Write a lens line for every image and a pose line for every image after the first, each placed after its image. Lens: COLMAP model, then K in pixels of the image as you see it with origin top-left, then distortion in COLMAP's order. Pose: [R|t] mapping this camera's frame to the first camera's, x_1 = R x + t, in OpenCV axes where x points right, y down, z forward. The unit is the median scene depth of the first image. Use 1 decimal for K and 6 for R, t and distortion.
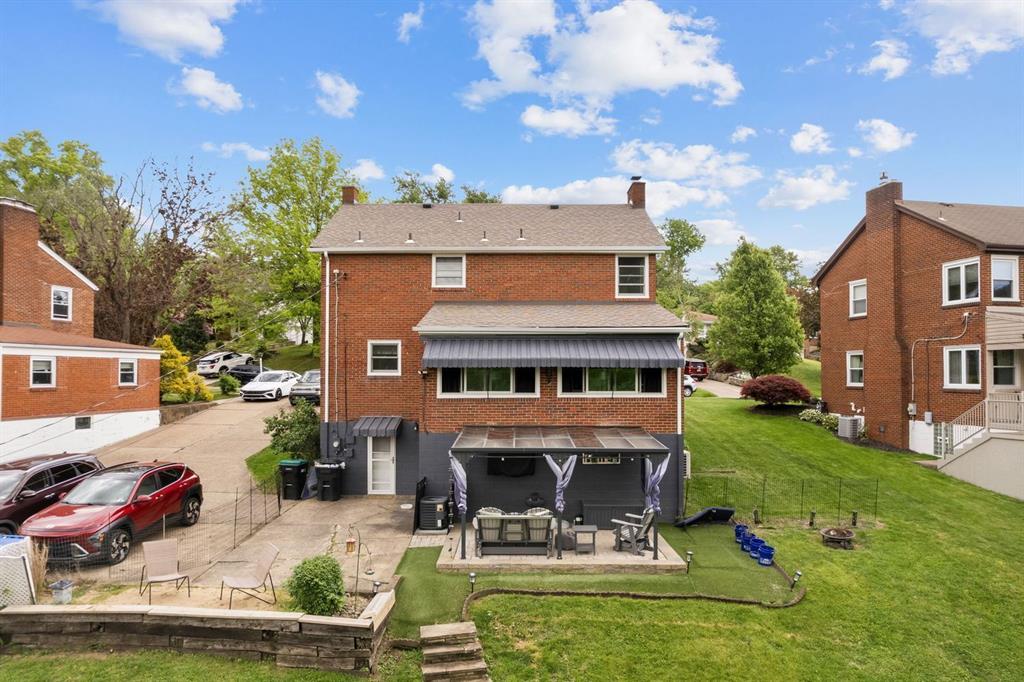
lens RADIAL K [[649.5, 0, 508.2], [0, 649.5, 345.1], [0, 0, 1]] dist [-0.061822, 0.051732]
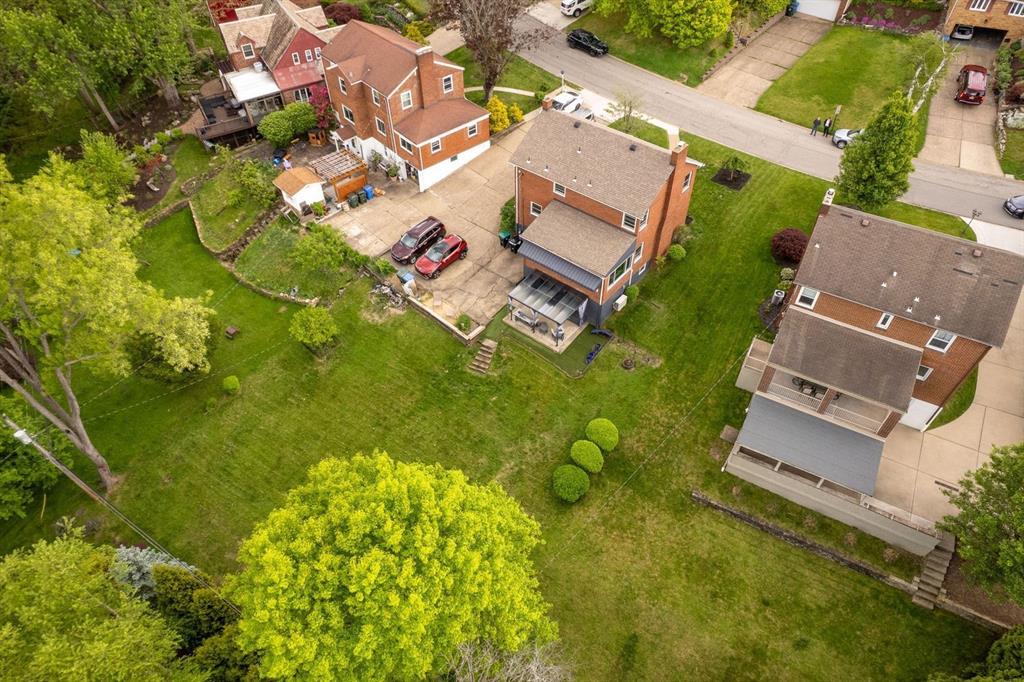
lens RADIAL K [[649.5, 0, 512.2], [0, 649.5, 341.2], [0, 0, 1]] dist [-0.061822, 0.051732]
pose [[0.785111, 0.458124, -0.416800, 0.687936], [0.005206, 0.668054, 0.744095, -1.028935], [0.619333, -0.586367, 0.522112, -0.429651]]
